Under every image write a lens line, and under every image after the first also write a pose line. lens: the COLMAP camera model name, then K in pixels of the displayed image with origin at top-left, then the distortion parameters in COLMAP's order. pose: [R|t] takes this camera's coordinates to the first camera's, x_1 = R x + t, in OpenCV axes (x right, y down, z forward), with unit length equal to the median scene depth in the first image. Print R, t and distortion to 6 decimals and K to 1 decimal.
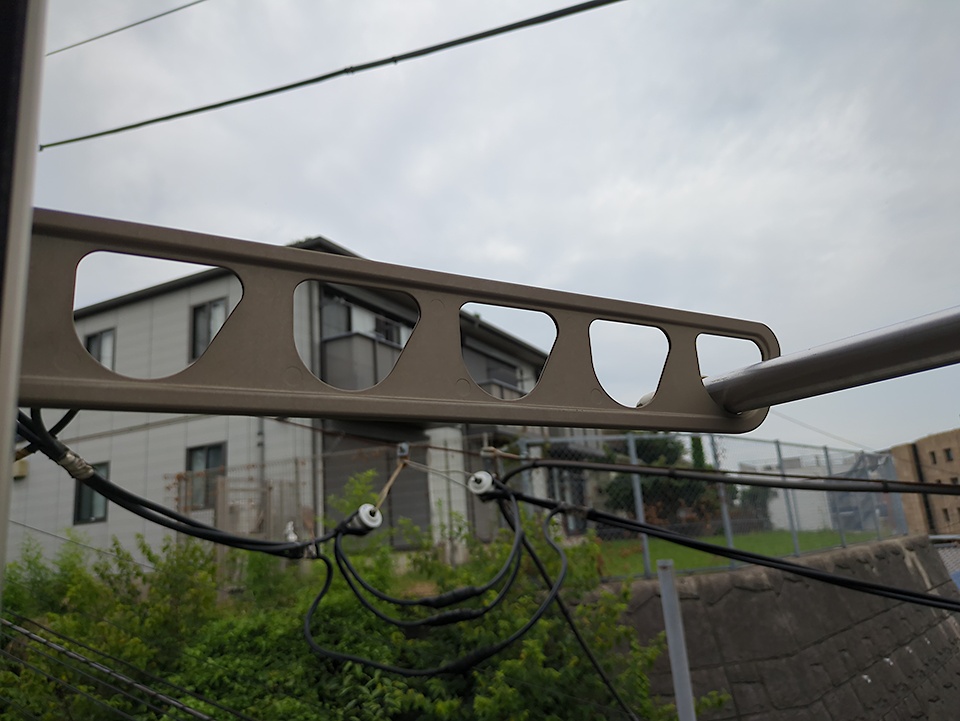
lens RADIAL K [[720.2, 0, 478.5], [0, 720.2, 361.0], [0, 0, 1]] dist [0.011315, 0.006324]
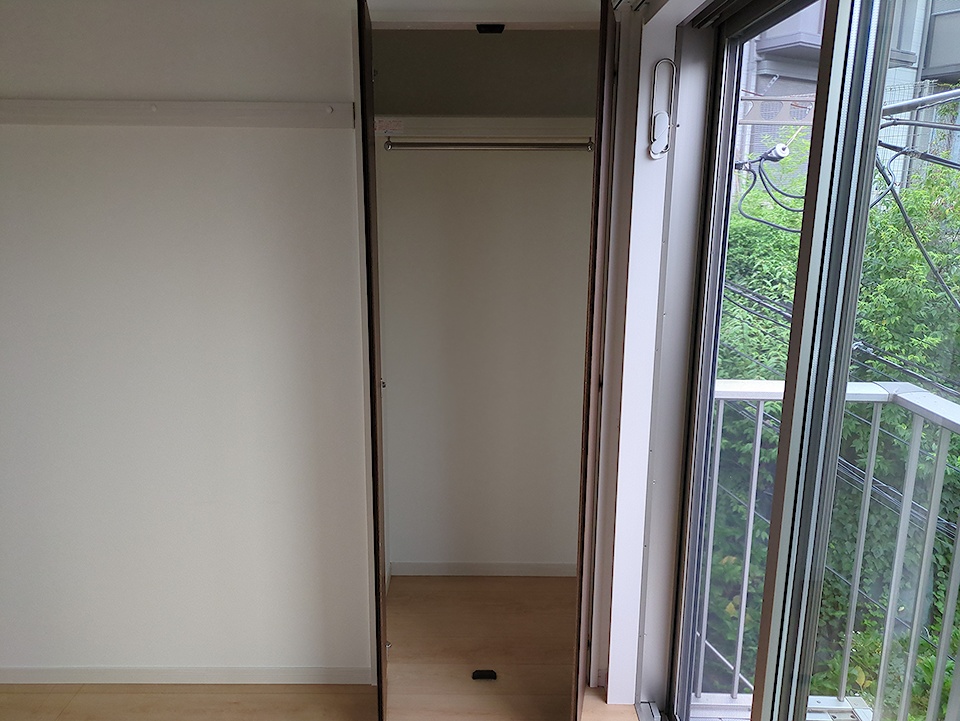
lens RADIAL K [[720.2, 0, 481.5], [0, 720.2, 360.2], [0, 0, 1]] dist [0.011315, 0.006324]
pose [[0.852638, 0.195741, -0.484453, 0.071459], [0.055326, 0.888143, 0.456224, -0.070195], [0.519565, -0.415797, 0.746435, -0.364768]]
